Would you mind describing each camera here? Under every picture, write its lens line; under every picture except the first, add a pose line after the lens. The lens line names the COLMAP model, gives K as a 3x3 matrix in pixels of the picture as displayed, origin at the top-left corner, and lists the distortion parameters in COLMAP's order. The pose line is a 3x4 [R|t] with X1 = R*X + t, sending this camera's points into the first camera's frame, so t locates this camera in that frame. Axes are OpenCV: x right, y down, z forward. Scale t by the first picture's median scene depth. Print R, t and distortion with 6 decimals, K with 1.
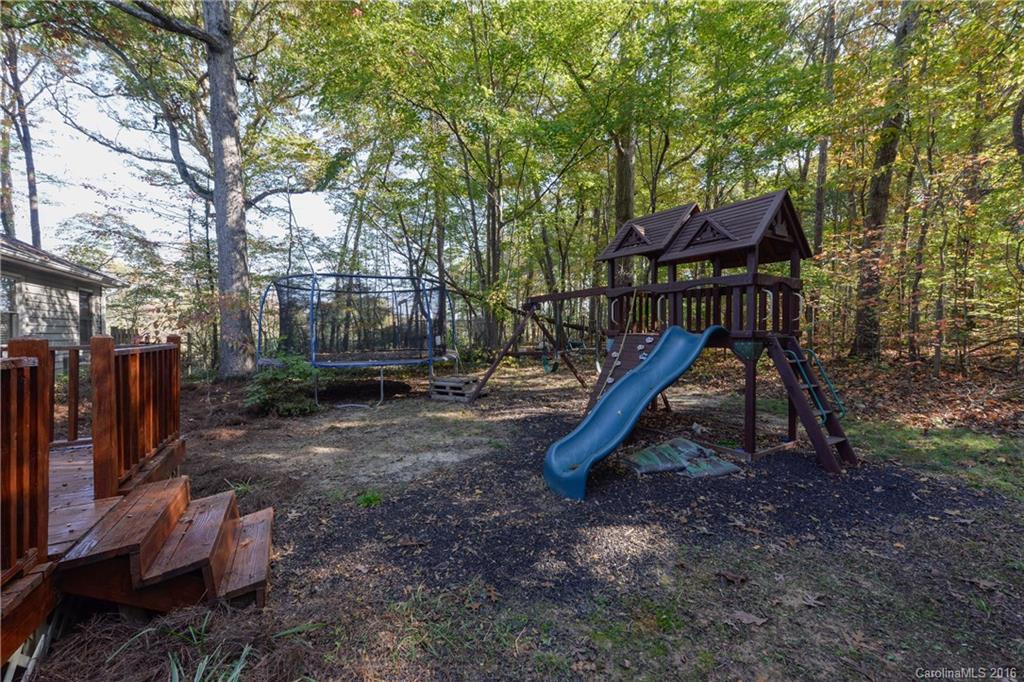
lens RADIAL K [[402.9, 0, 510.5], [0, 402.9, 340.9], [0, 0, 1]] dist [0.000671, -0.000260]
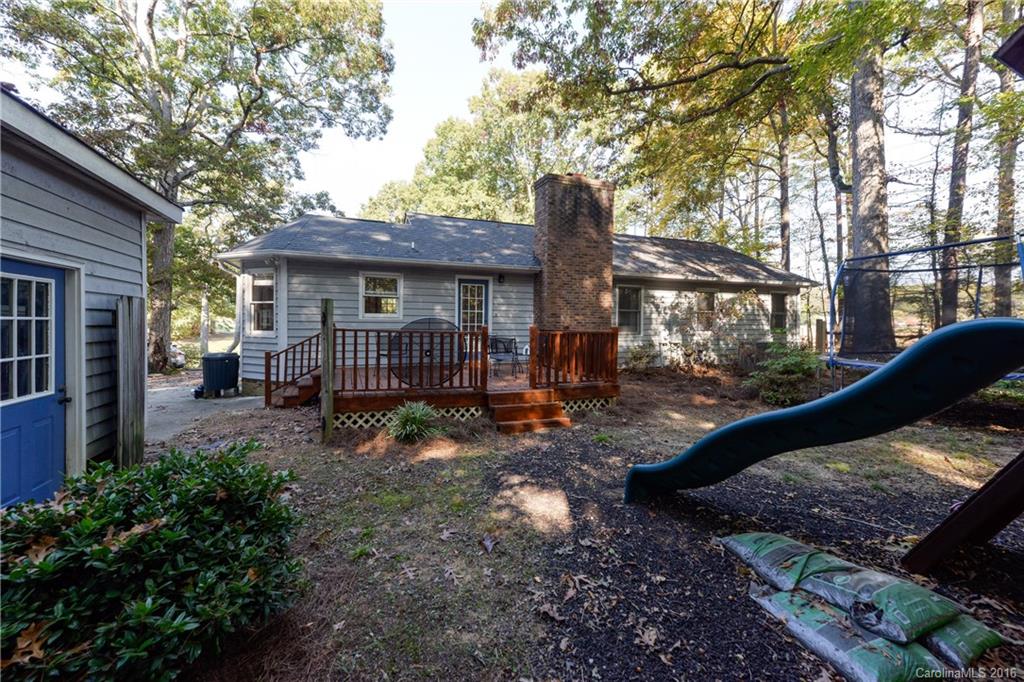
lens RADIAL K [[402.9, 0, 510.5], [0, 402.9, 340.9], [0, 0, 1]] dist [0.000671, -0.000260]
pose [[-0.101316, 0.042118, -0.993962, 0.397247], [-0.018663, 0.998847, 0.044227, -0.008366], [0.994679, 0.023031, -0.100413, 0.280069]]
